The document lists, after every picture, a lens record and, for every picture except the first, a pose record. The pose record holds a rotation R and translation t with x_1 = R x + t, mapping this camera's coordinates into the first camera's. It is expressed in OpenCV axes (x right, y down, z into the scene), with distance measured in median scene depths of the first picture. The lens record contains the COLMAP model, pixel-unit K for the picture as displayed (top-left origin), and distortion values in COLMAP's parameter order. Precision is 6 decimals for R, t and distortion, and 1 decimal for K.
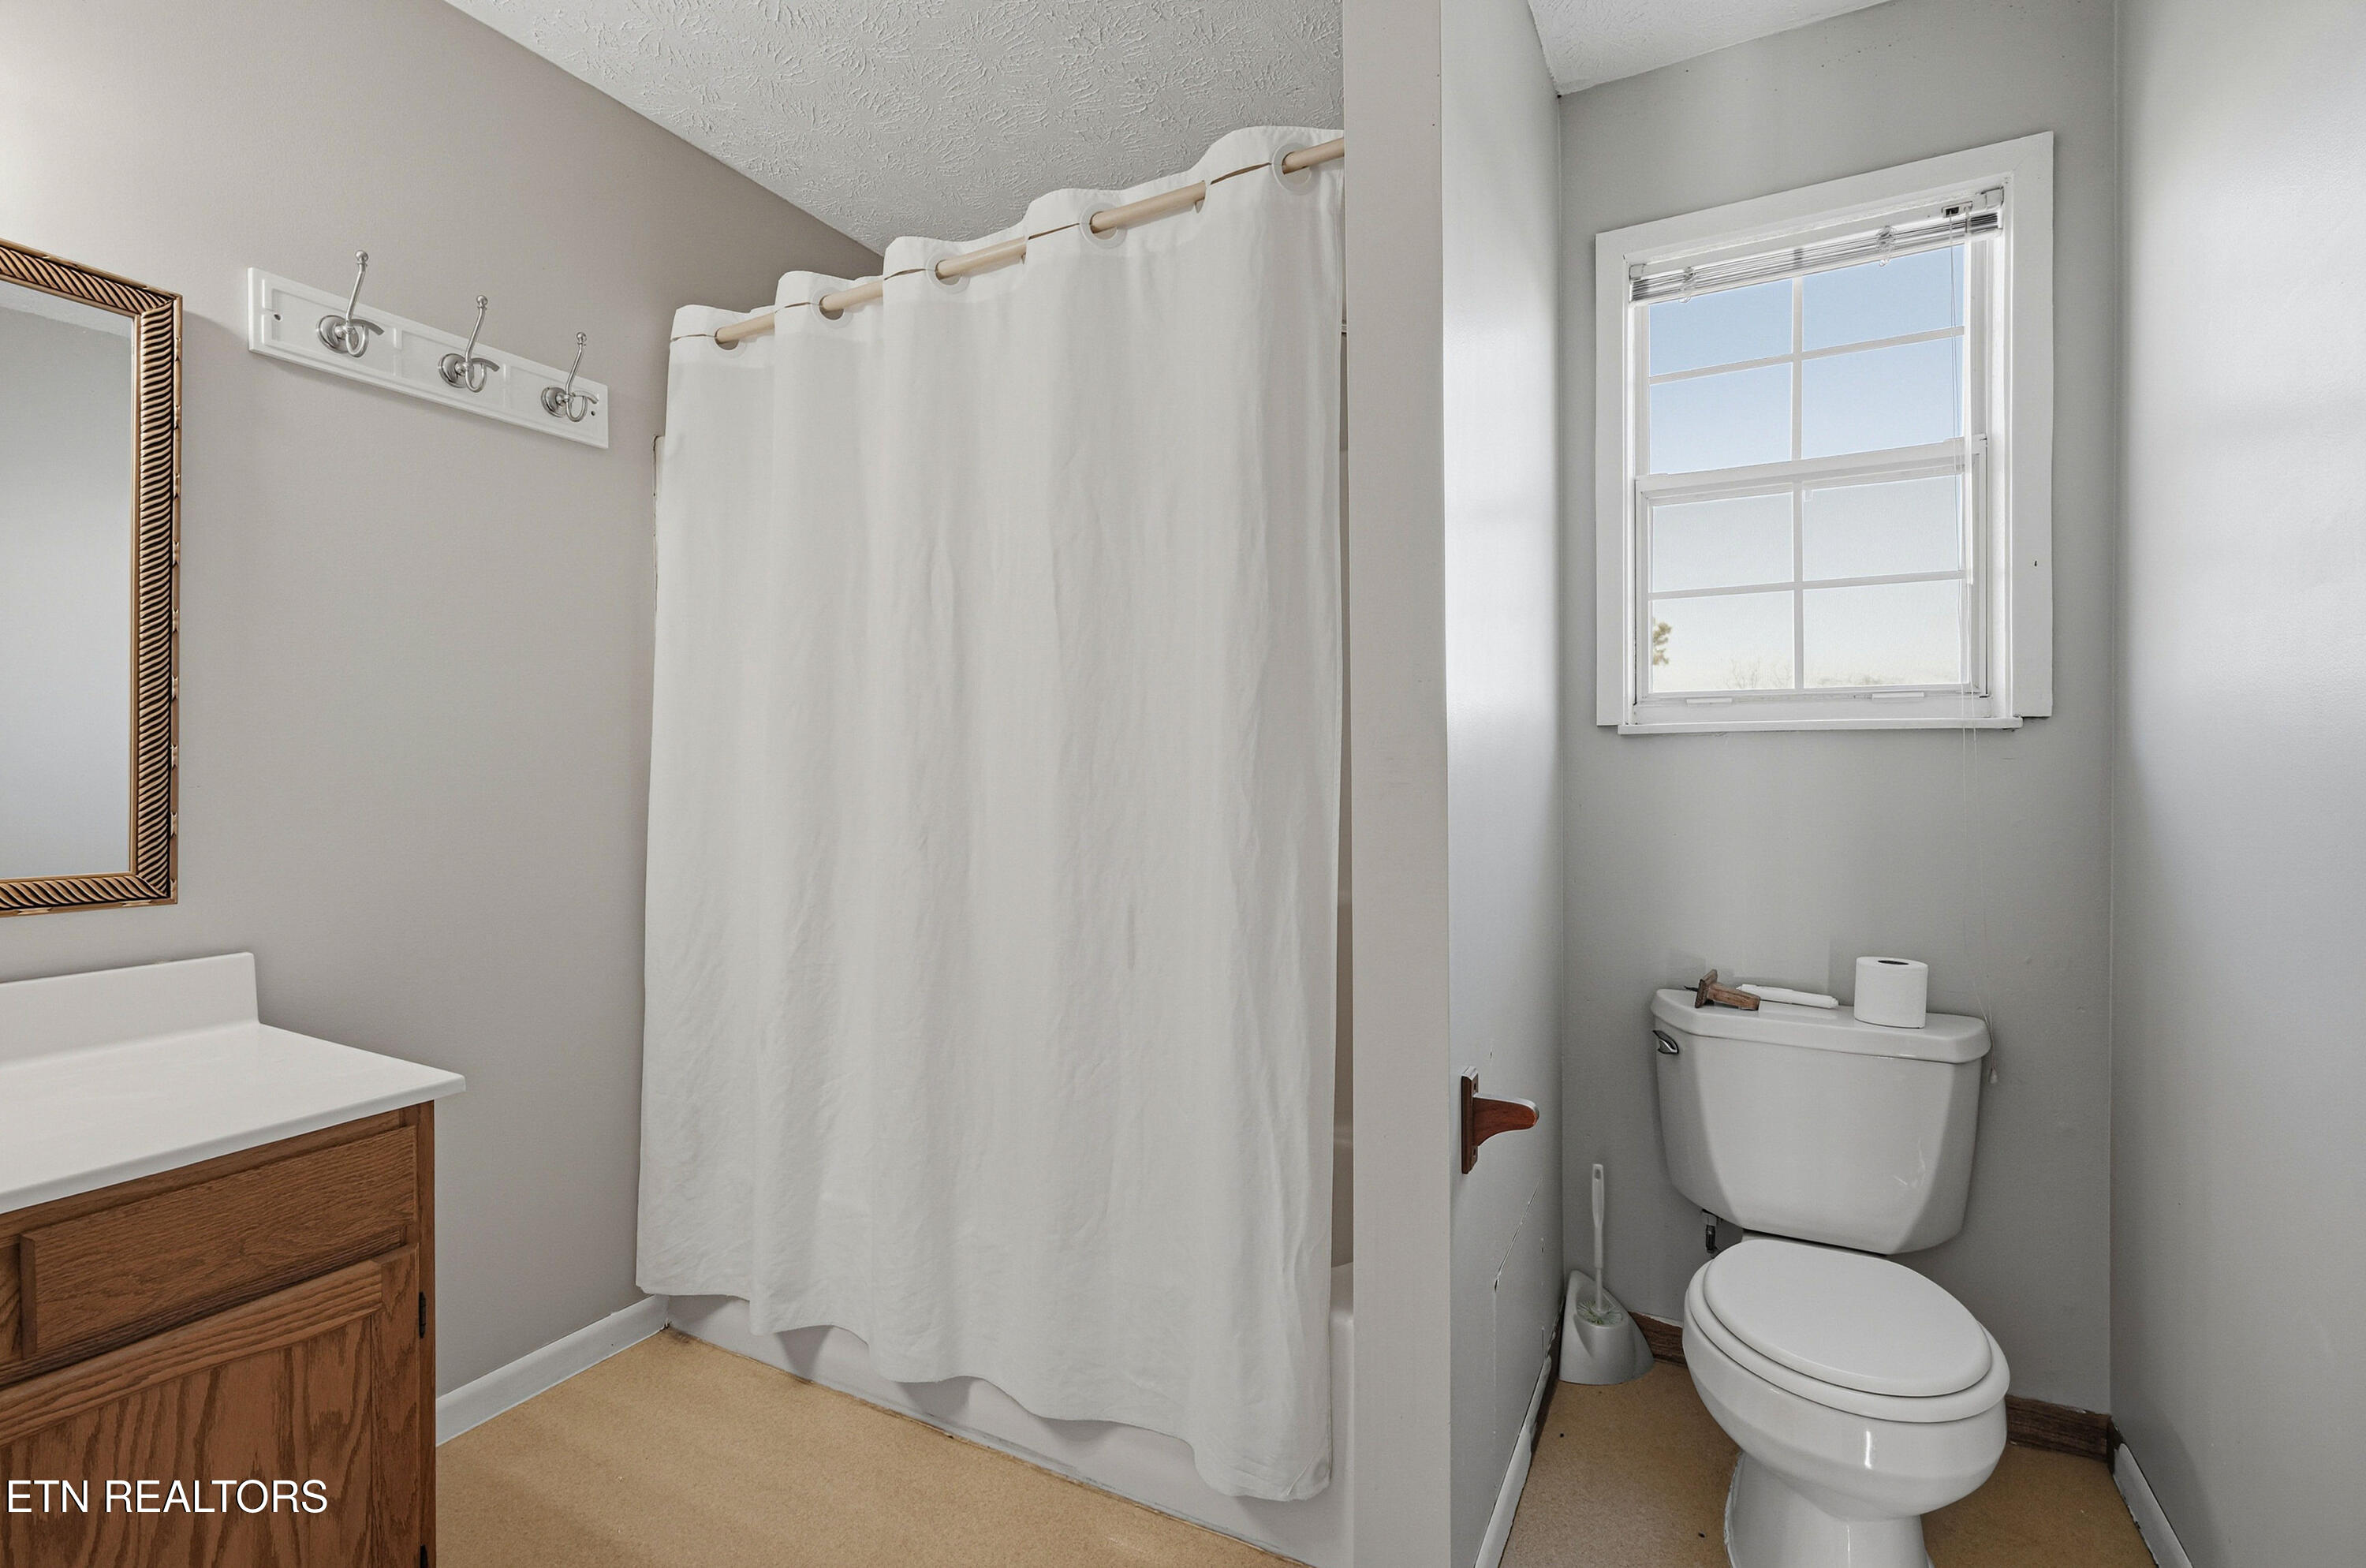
lens RADIAL K [[1079.8, 0, 1177.1], [0, 1079.8, 770.8], [0, 0, 1]] dist [0.000774, -0.000081]
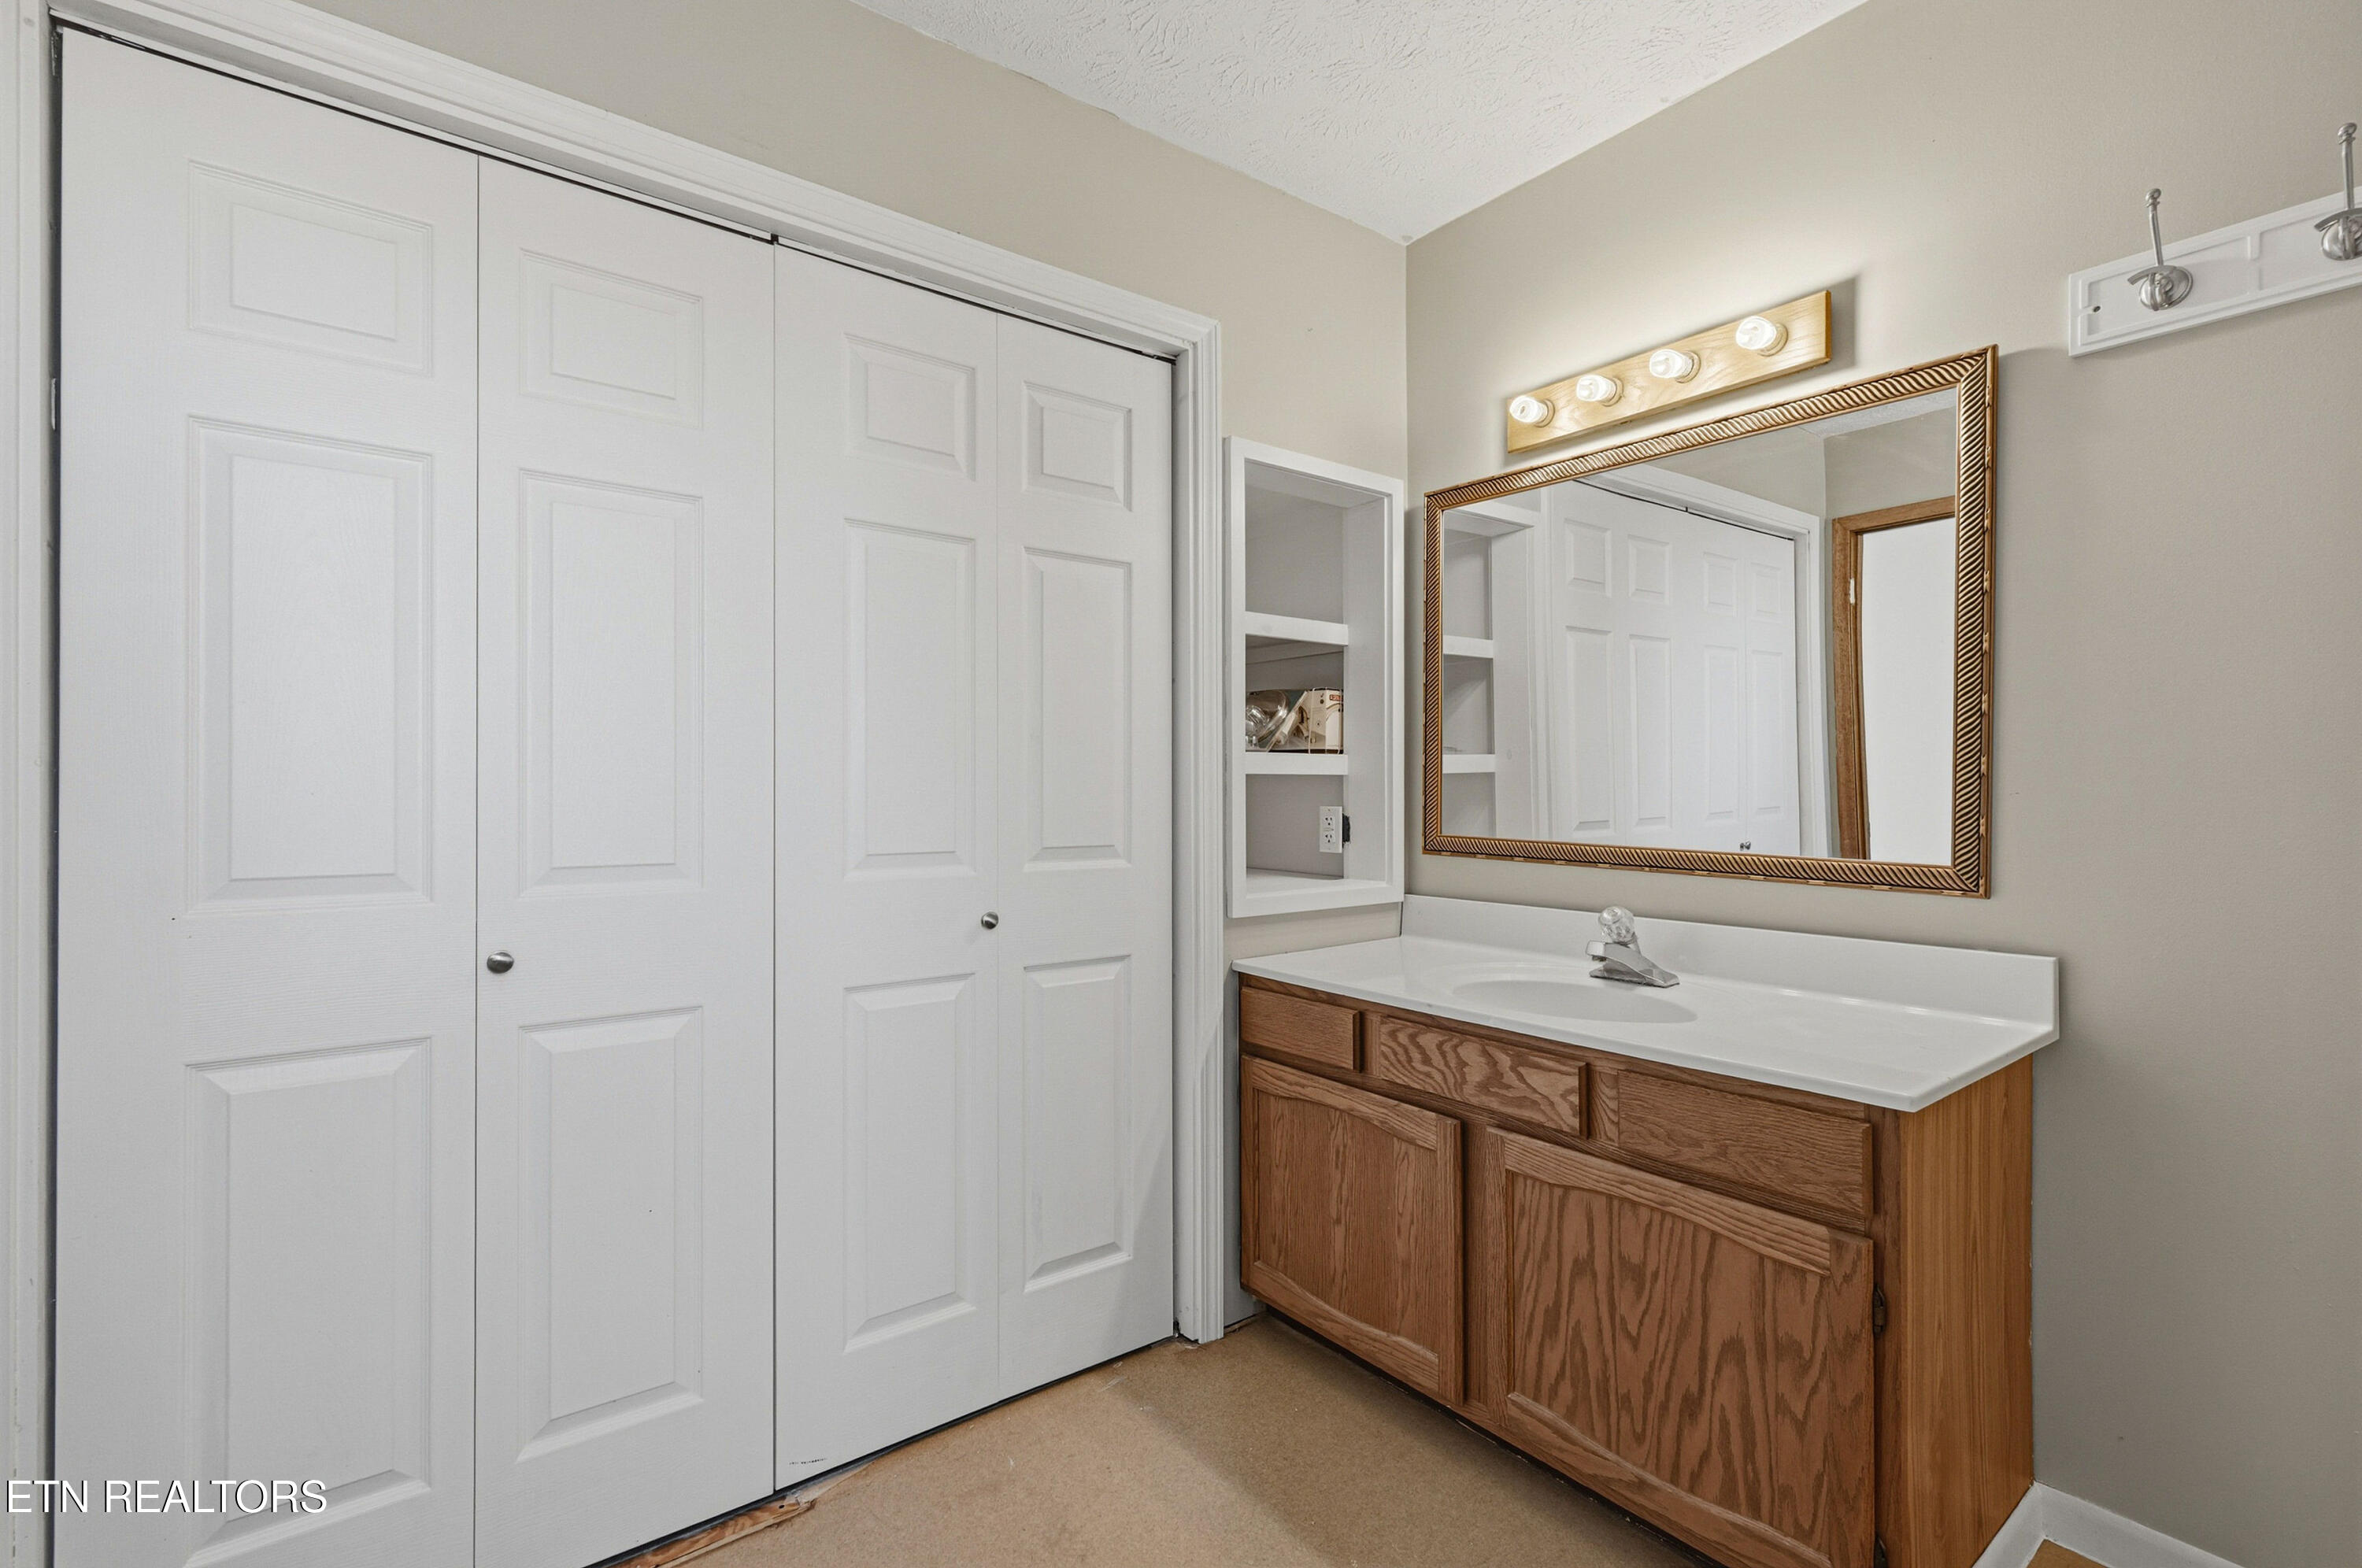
lens RADIAL K [[1077.8, 0, 1182.0], [0, 1077.8, 784.8], [0, 0, 1]] dist [0.000774, -0.000081]
pose [[-0.427978, 0.001314, -0.903788, 0.517995], [0.001362, 0.999999, 0.000809, 0.005428], [0.903788, -0.000885, -0.427979, 0.889639]]
